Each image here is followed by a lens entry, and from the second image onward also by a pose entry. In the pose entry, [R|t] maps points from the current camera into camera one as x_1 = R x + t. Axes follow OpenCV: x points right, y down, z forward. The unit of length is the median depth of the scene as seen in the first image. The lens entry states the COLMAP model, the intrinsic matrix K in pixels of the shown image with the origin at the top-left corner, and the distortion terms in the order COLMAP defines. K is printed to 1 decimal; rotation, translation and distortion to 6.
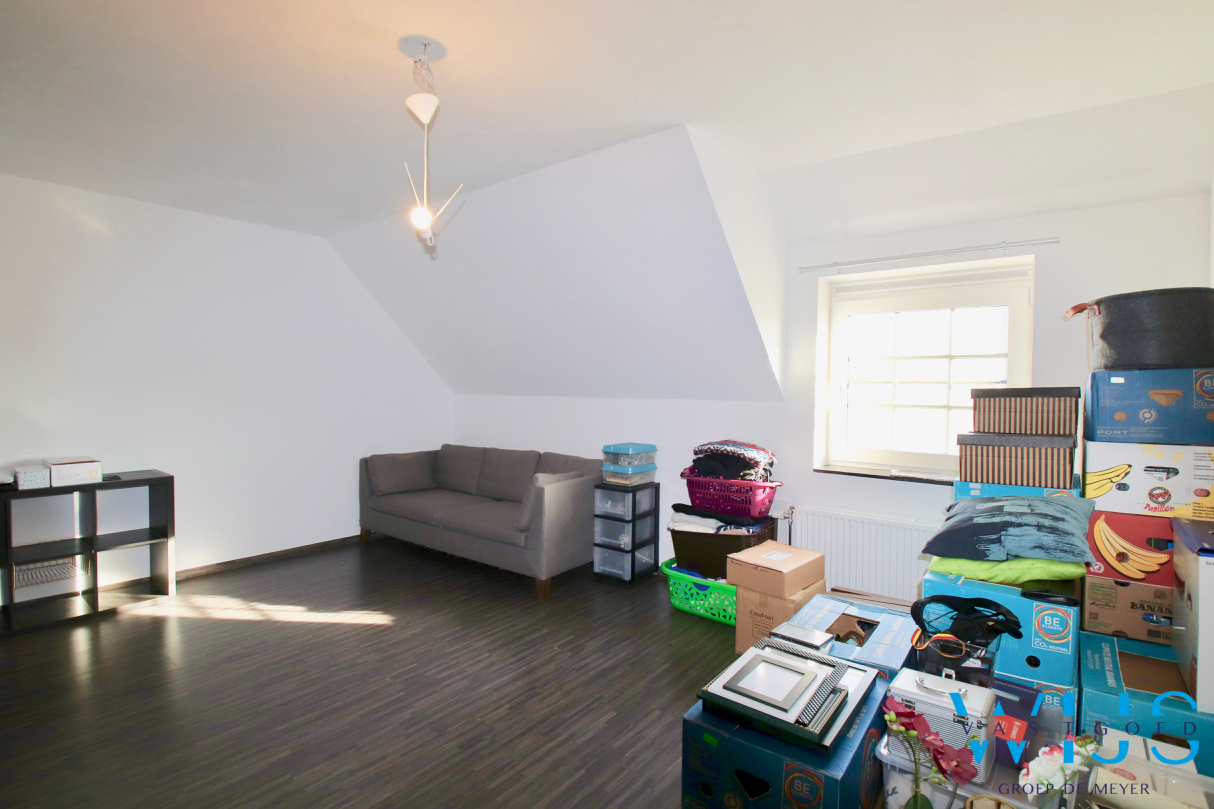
lens RADIAL K [[562.1, 0, 600.8], [0, 562.1, 398.2], [0, 0, 1]] dist [-0.000290, -0.015285]
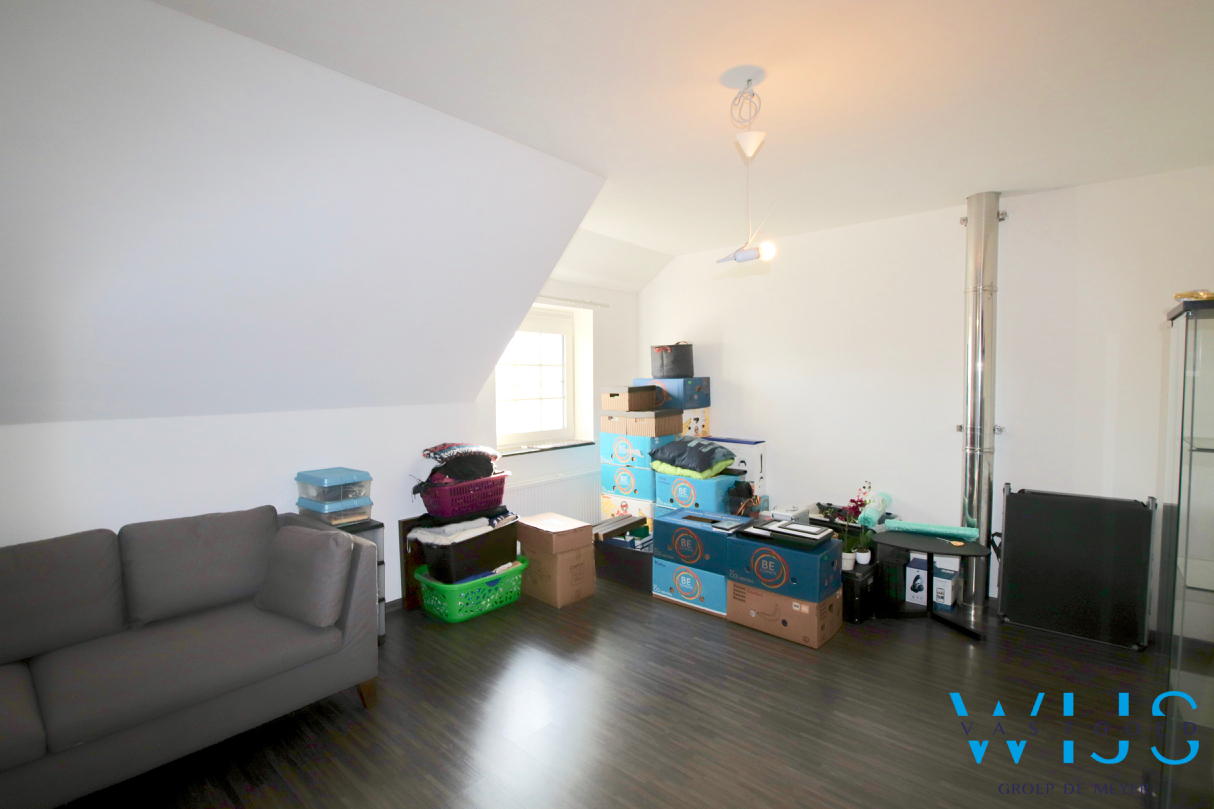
lens RADIAL K [[562.1, 0, 600.4], [0, 562.1, 401.3], [0, 0, 1]] dist [-0.000290, -0.015285]
pose [[0.043505, -0.054556, 0.997563, -1.270510], [0.022589, 0.998306, 0.053612, -0.079790], [-0.998798, 0.020201, 0.044663, 1.132214]]
